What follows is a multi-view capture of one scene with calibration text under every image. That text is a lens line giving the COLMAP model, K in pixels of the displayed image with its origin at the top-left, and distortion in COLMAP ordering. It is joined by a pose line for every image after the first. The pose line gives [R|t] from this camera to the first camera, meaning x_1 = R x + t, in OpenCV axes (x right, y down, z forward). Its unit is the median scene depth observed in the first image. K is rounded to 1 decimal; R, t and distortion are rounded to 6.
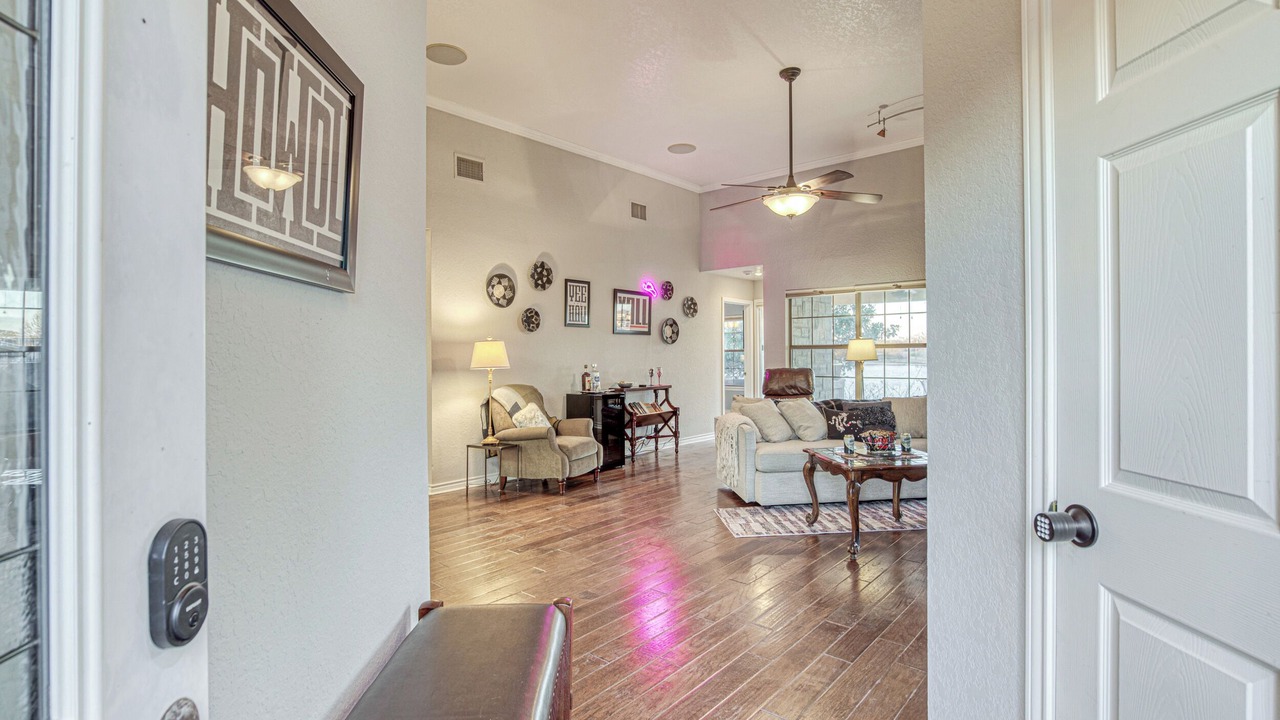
lens RADIAL K [[619.1, 0, 642.3], [0, 619.1, 351.6], [0, 0, 1]] dist [-0.002018, 0.000184]
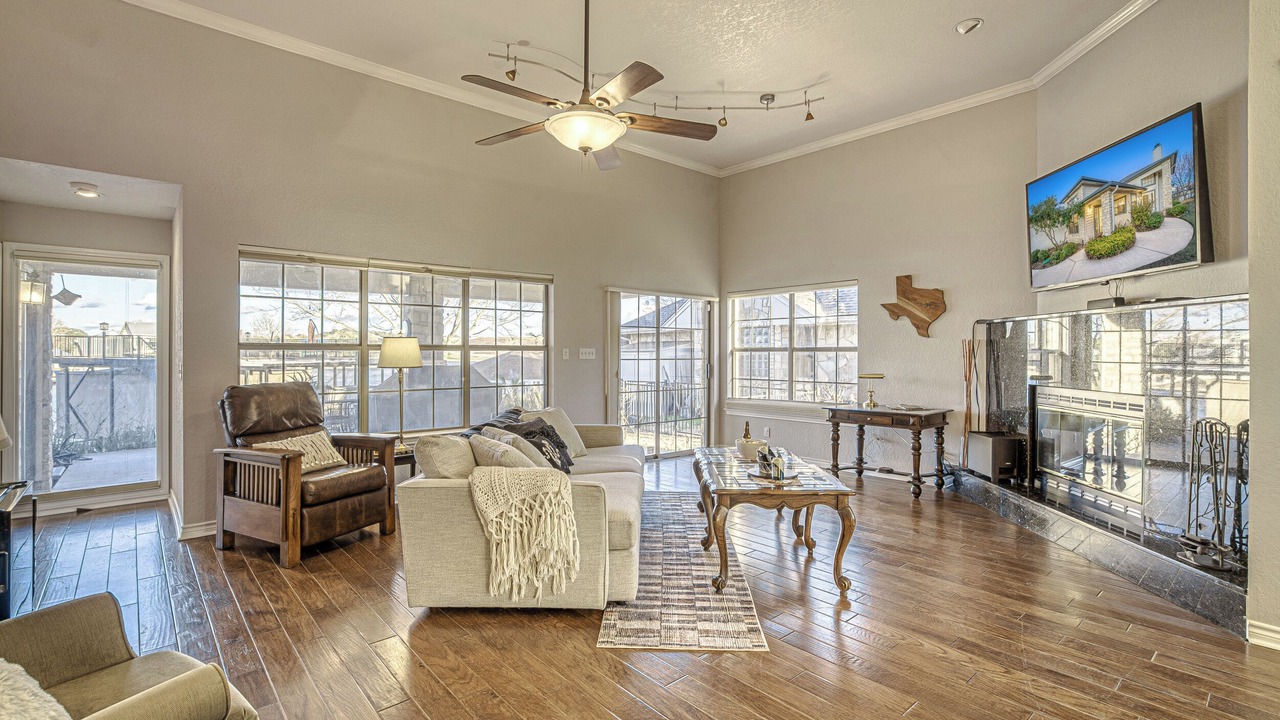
lens RADIAL K [[604.4, 0, 604.6], [0, 604.4, 354.9], [0, 0, 1]] dist [-0.022475, 0.000284]
pose [[0.127220, 0.005816, 0.991857, -0.306546], [-0.006823, 0.999964, -0.004988, 0.001456], [-0.991851, -0.006133, 0.127255, 0.703188]]
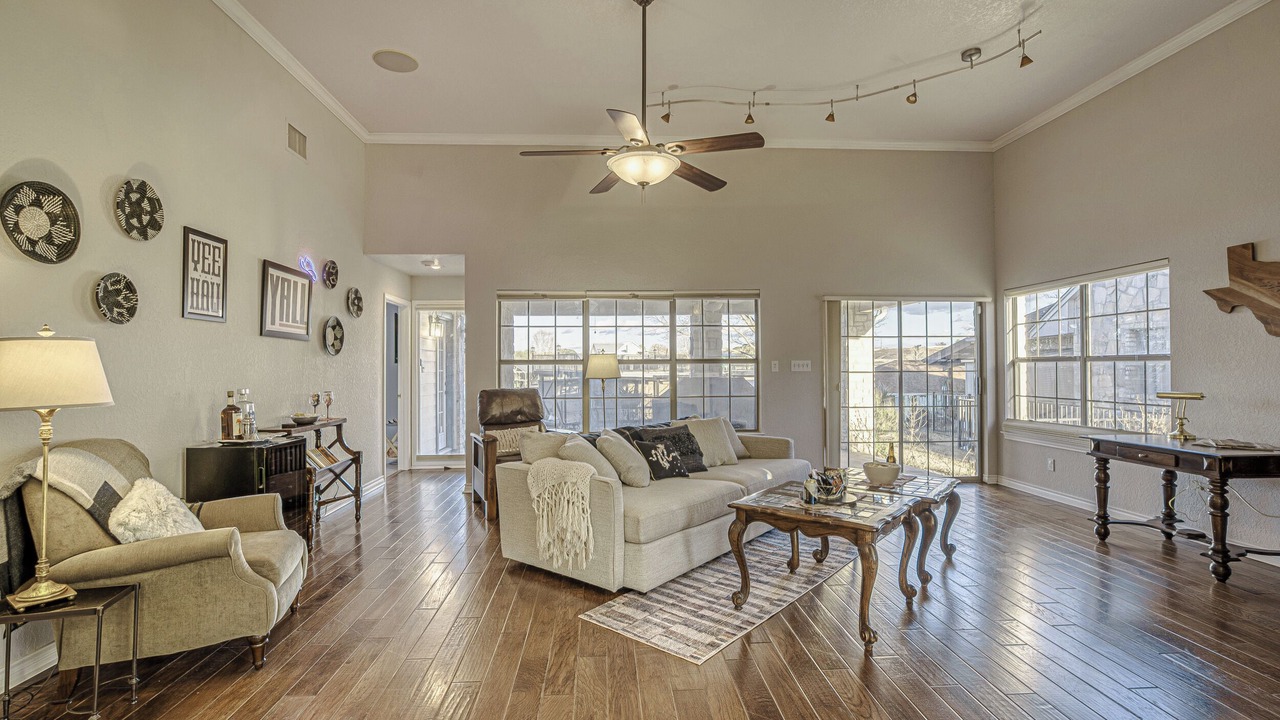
lens RADIAL K [[596.1, 0, 634.4], [0, 596.1, 361.9], [0, 0, 1]] dist [-0.024825, 0.020968]
pose [[0.718267, 0.010340, 0.695690, -0.199328], [-0.004345, 0.999937, -0.010376, -0.000356], [-0.695754, 0.004430, 0.718267, 0.386092]]
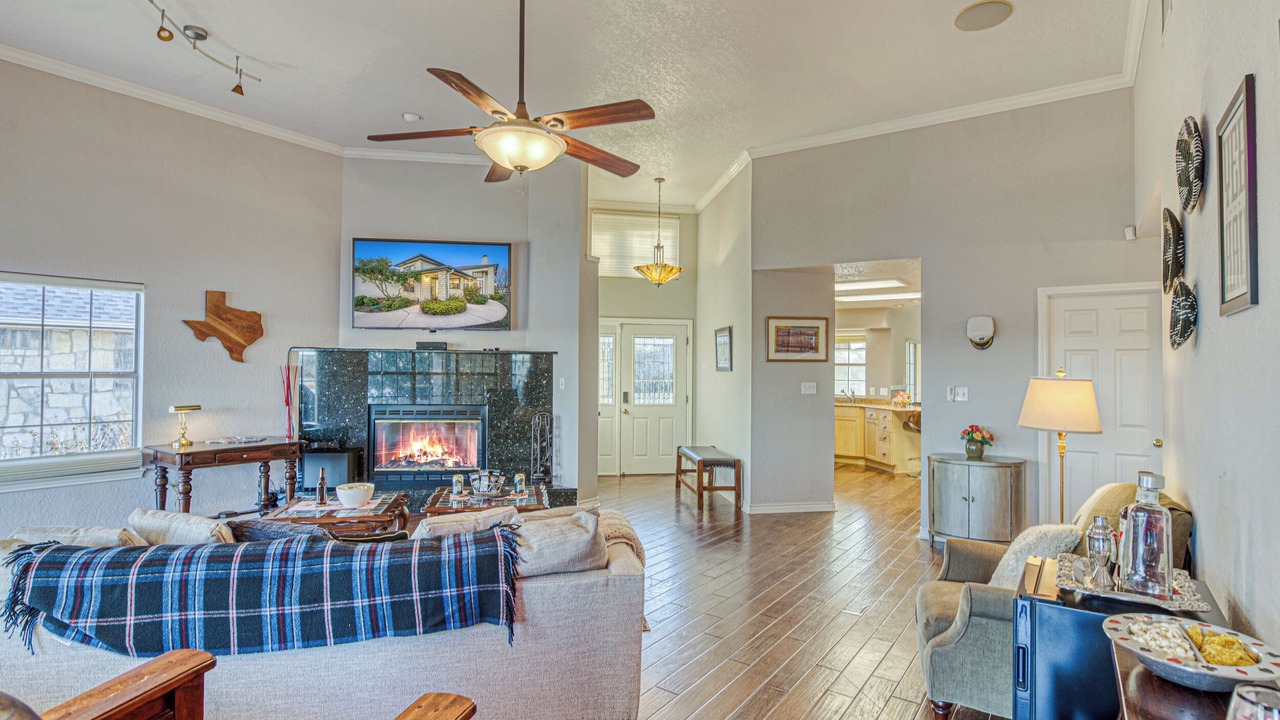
lens RADIAL K [[619.1, 0, 642.3], [0, 619.1, 351.6], [0, 0, 1]] dist [-0.002018, 0.000184]
pose [[-0.995237, -0.003079, -0.097439, 0.149544], [0.000327, 0.999390, -0.034919, -0.015989], [0.097487, -0.034785, -0.994629, 1.236084]]
